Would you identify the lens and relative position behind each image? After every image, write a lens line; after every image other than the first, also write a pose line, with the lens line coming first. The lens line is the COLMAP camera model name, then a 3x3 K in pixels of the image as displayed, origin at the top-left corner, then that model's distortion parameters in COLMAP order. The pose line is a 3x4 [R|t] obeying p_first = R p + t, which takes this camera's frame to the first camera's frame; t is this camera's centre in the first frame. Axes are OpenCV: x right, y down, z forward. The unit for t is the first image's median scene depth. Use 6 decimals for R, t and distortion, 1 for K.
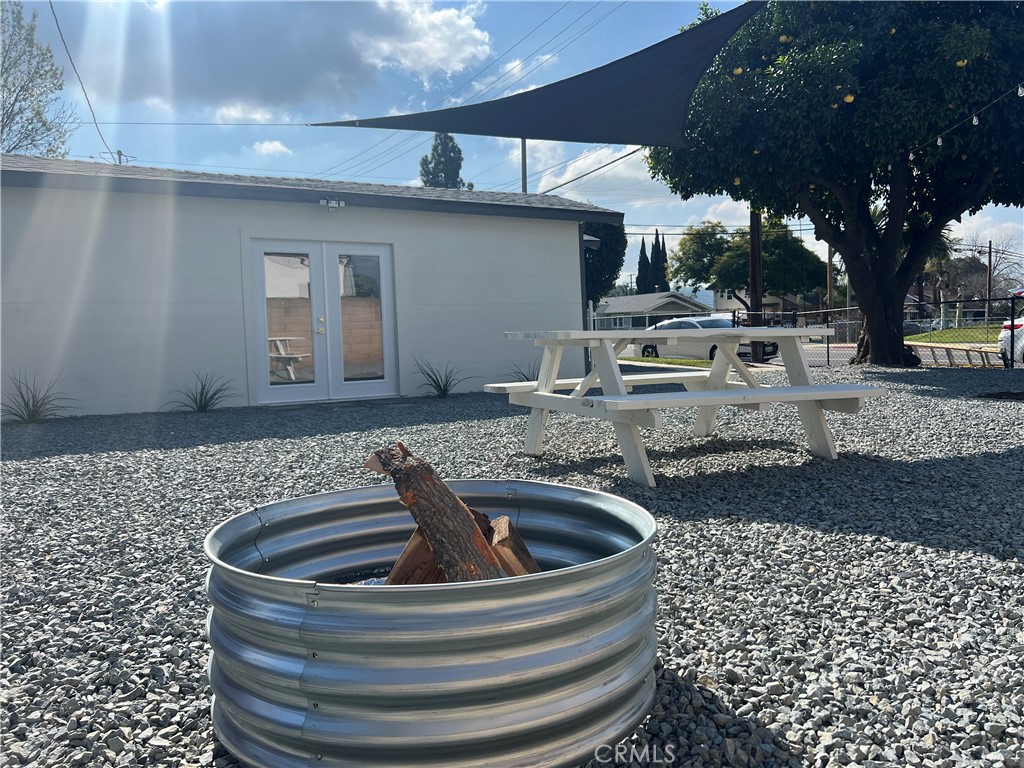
lens RADIAL K [[764.2, 0, 513.4], [0, 764.2, 380.0], [0, 0, 1]] dist [0.063390, -0.070115]
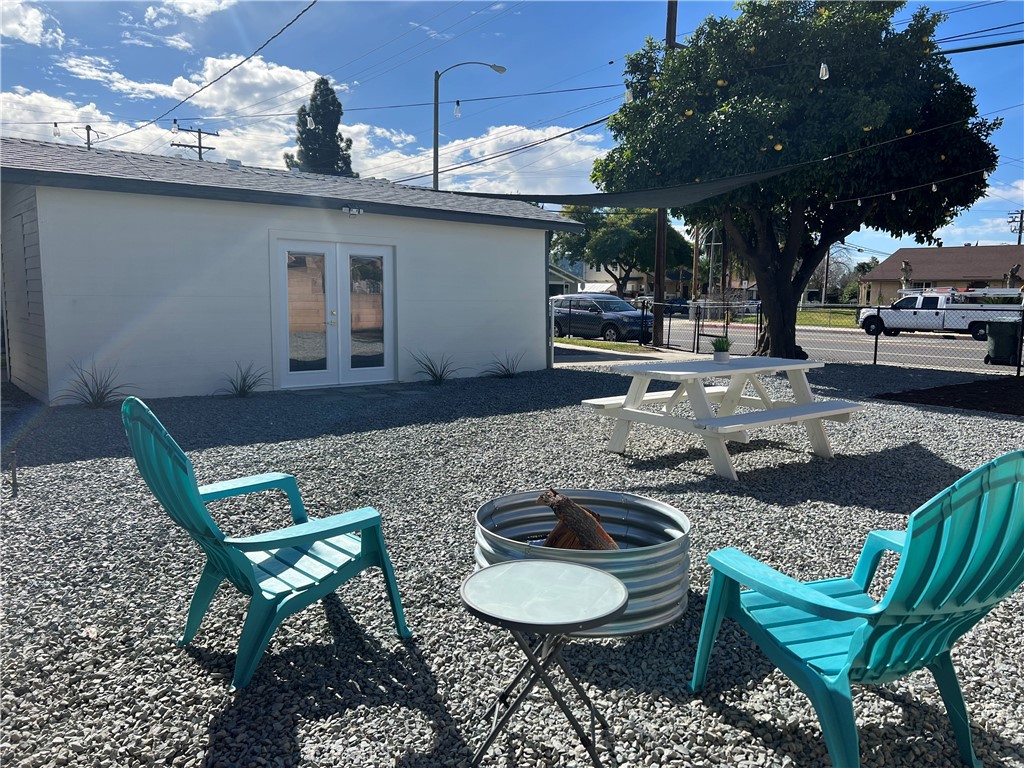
lens RADIAL K [[764.2, 0, 515.4], [0, 764.2, 380.2], [0, 0, 1]] dist [0.063390, -0.070115]
pose [[0.983007, 0.020812, 0.182386, -0.180007], [-0.030217, 0.998345, 0.048939, -0.040521], [-0.181066, -0.053618, 0.982008, -0.135582]]
